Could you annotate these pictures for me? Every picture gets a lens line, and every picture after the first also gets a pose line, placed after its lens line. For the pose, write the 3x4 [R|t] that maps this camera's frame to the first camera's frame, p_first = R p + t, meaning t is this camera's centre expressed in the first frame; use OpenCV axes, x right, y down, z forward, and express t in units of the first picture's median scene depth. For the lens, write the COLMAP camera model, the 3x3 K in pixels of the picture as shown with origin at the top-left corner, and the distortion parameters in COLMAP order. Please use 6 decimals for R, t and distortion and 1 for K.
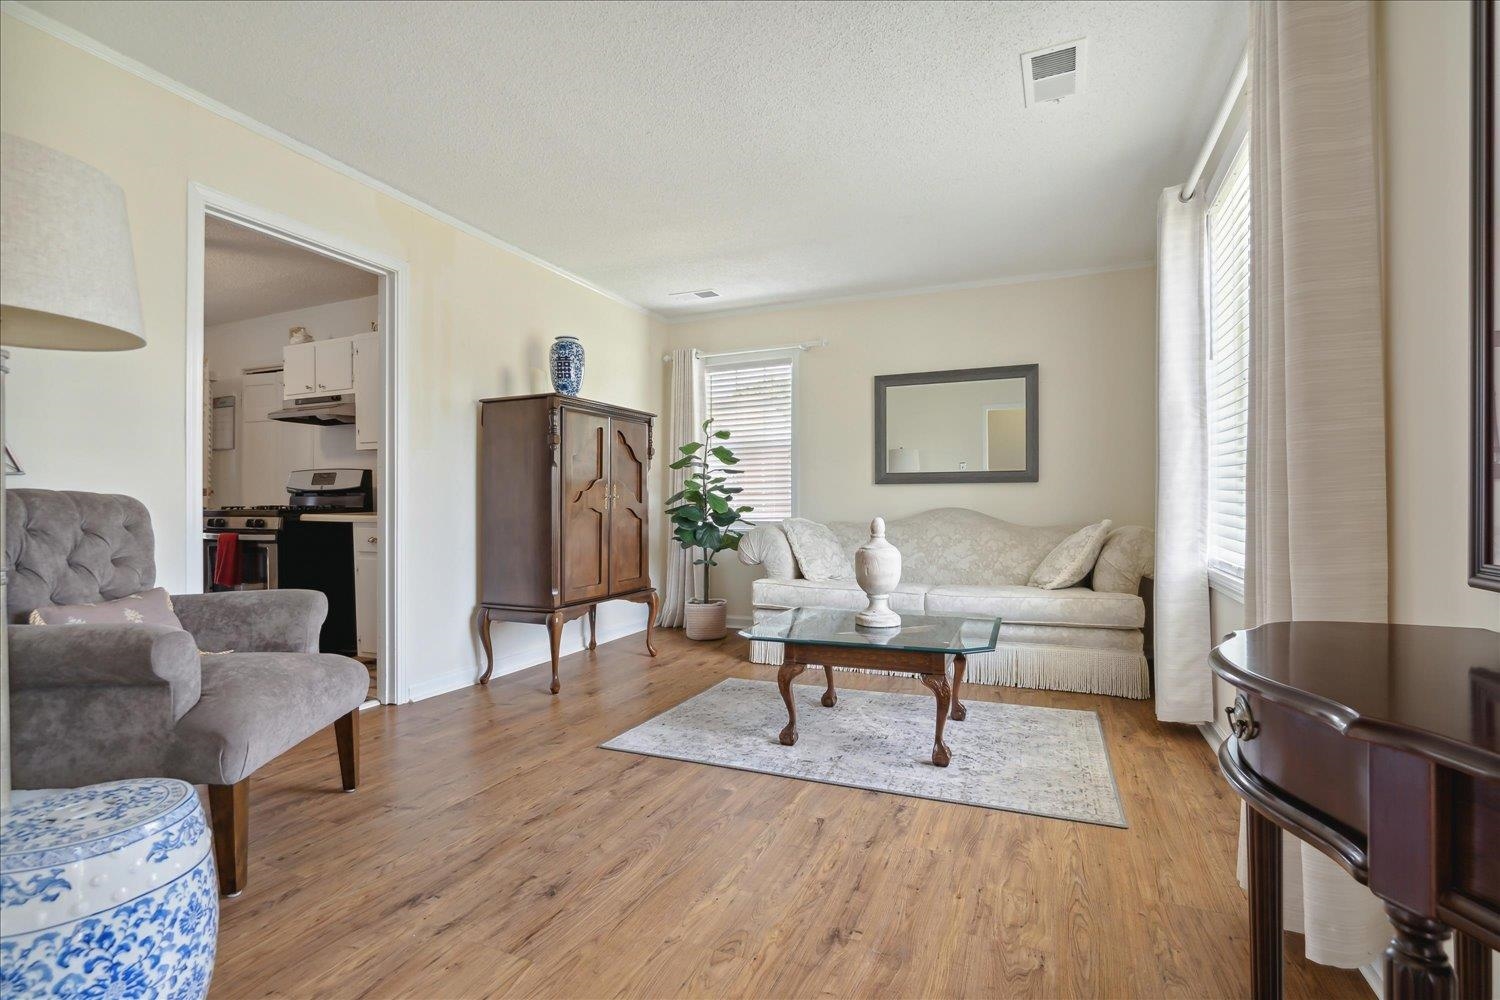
lens RADIAL K [[690.5, 0, 742.4], [0, 690.5, 500.0], [0, 0, 1]] dist [-0.003419, 0.001007]
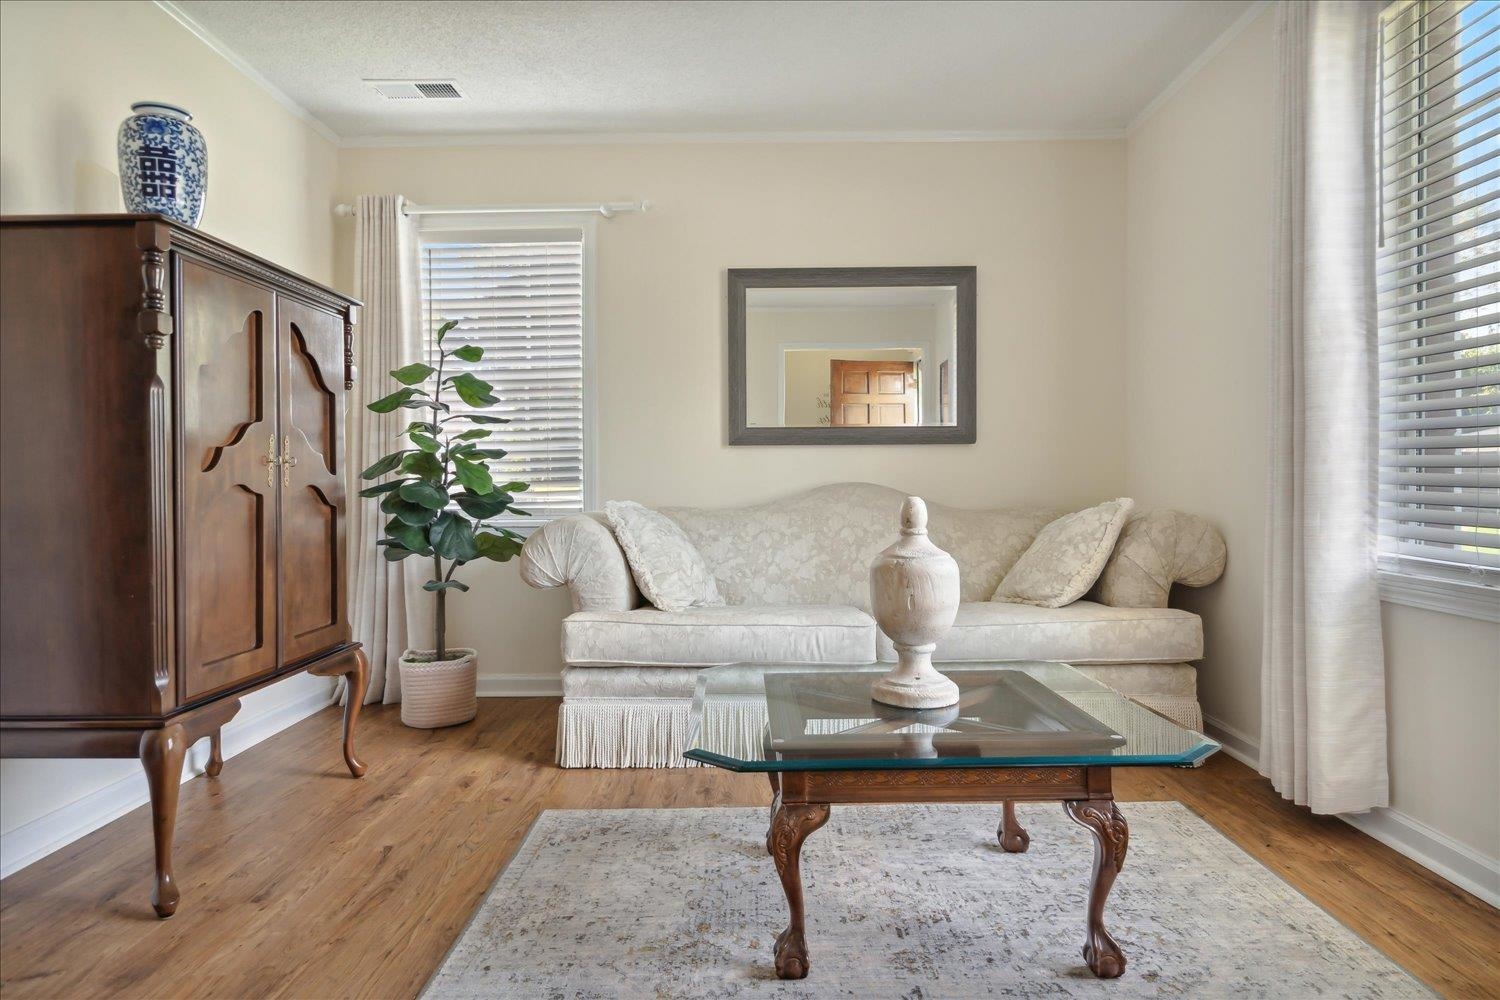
lens RADIAL K [[927.5, 0, 746.8], [0, 927.5, 491.6], [0, 0, 1]] dist [0.009281, 0.002060]
pose [[0.922961, -0.007510, 0.384819, -0.133560], [0.001879, 0.999886, 0.015006, 0.007177], [-0.384888, -0.013126, 0.922870, 0.275163]]
